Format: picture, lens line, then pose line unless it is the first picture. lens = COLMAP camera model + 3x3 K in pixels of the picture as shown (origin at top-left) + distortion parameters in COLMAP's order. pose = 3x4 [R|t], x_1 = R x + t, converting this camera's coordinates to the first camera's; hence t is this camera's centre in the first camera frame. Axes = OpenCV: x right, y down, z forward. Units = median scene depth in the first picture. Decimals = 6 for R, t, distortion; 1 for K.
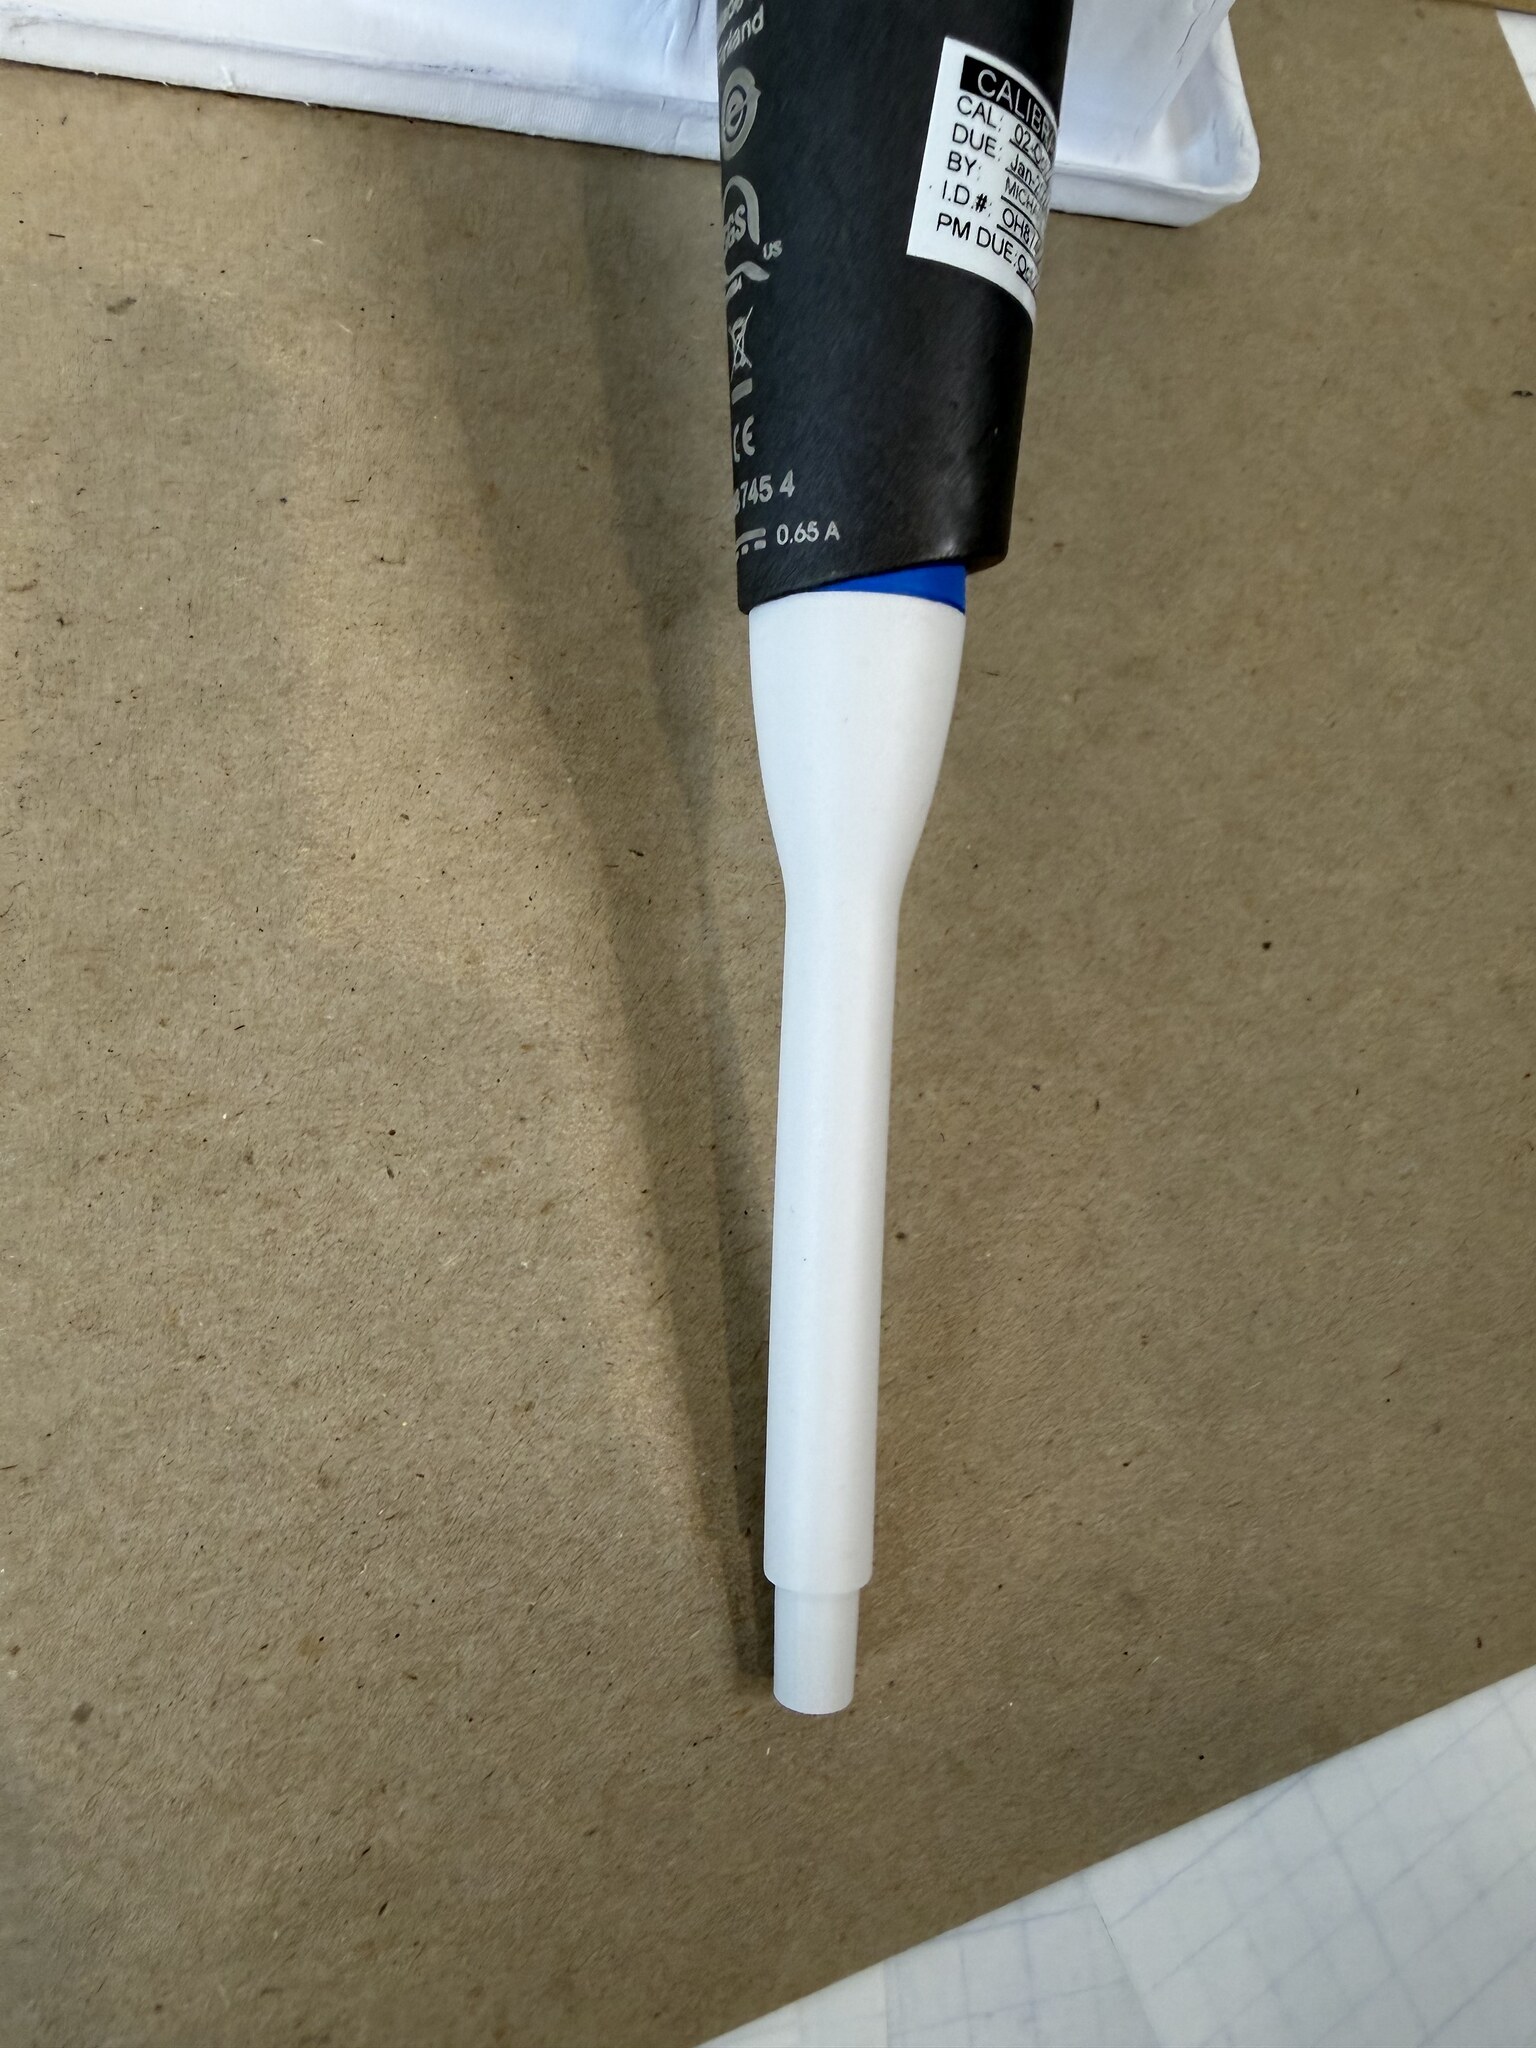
lens RADIAL K [[1464.4, 0, 761.7], [0, 1464.4, 923.0], [0, 0, 1]] dist [-0.008006, 0.014342]
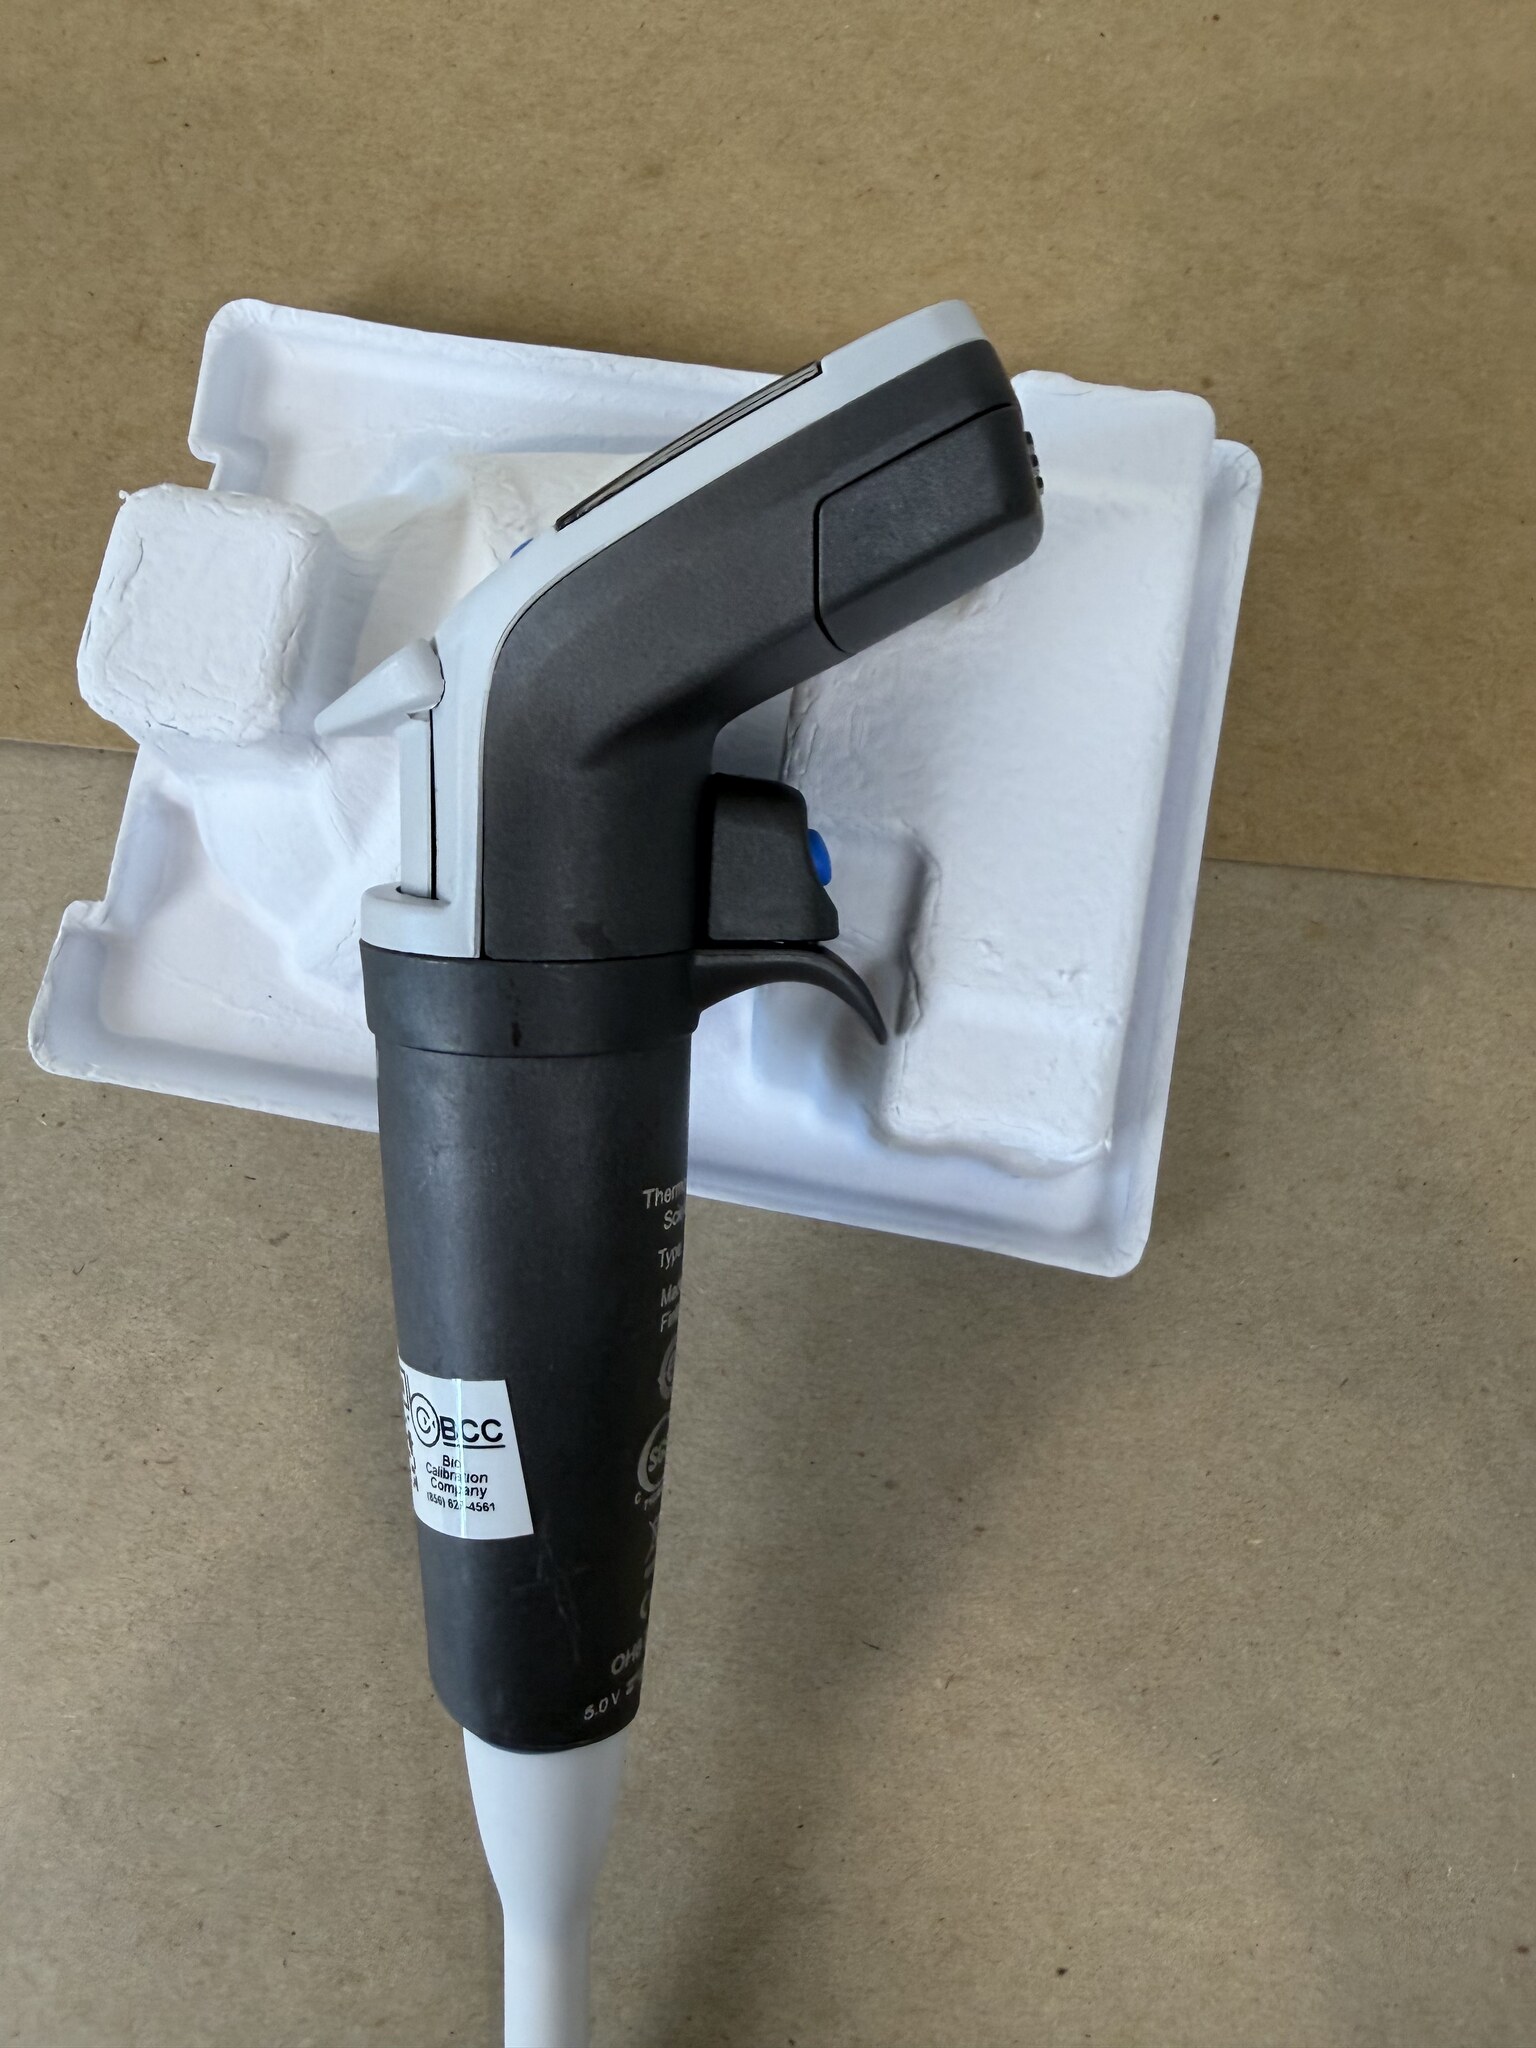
lens RADIAL K [[1463.2, 0, 773.4], [0, 1463.2, 904.3], [0, 0, 1]] dist [-0.000321, 0.011142]
pose [[0.900183, 0.202719, -0.385456, 0.464572], [-0.174155, 0.978773, 0.108040, -0.963415], [0.399176, -0.030127, 0.916379, -0.091808]]
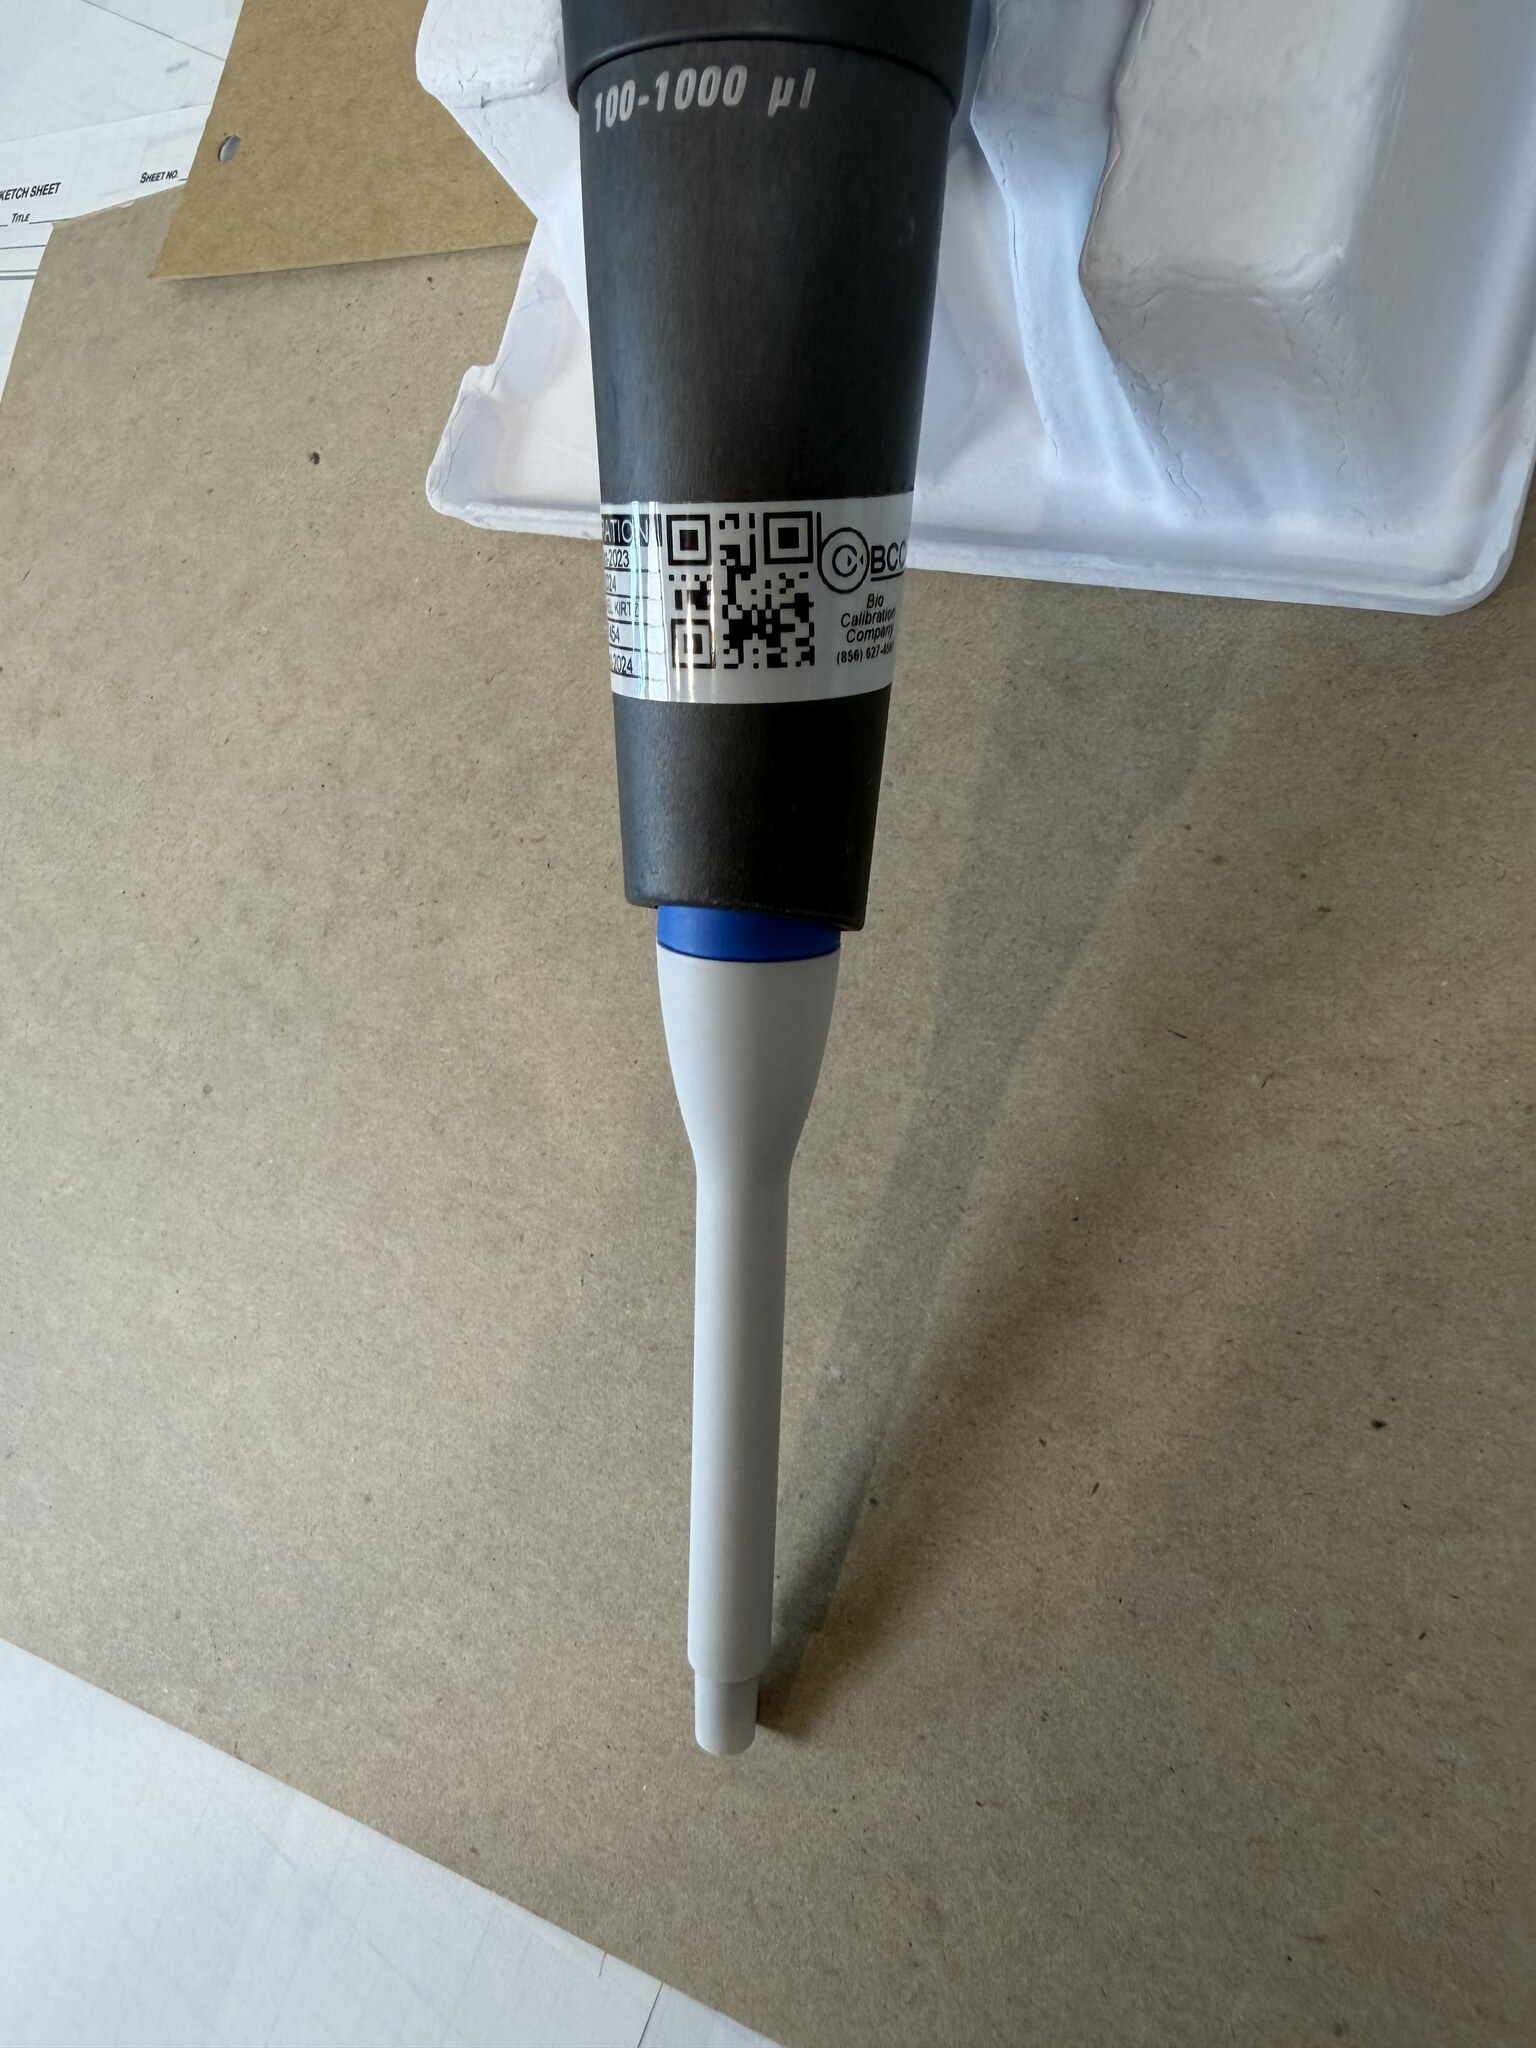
lens RADIAL K [[1463.2, 0, 783.0], [0, 1463.2, 929.0], [0, 0, 1]] dist [-0.000321, 0.011142]
pose [[0.605849, 0.231577, -0.761130, 0.814807], [-0.152752, 0.972759, 0.174378, -0.414853], [0.780778, 0.010617, 0.624719, 0.197285]]
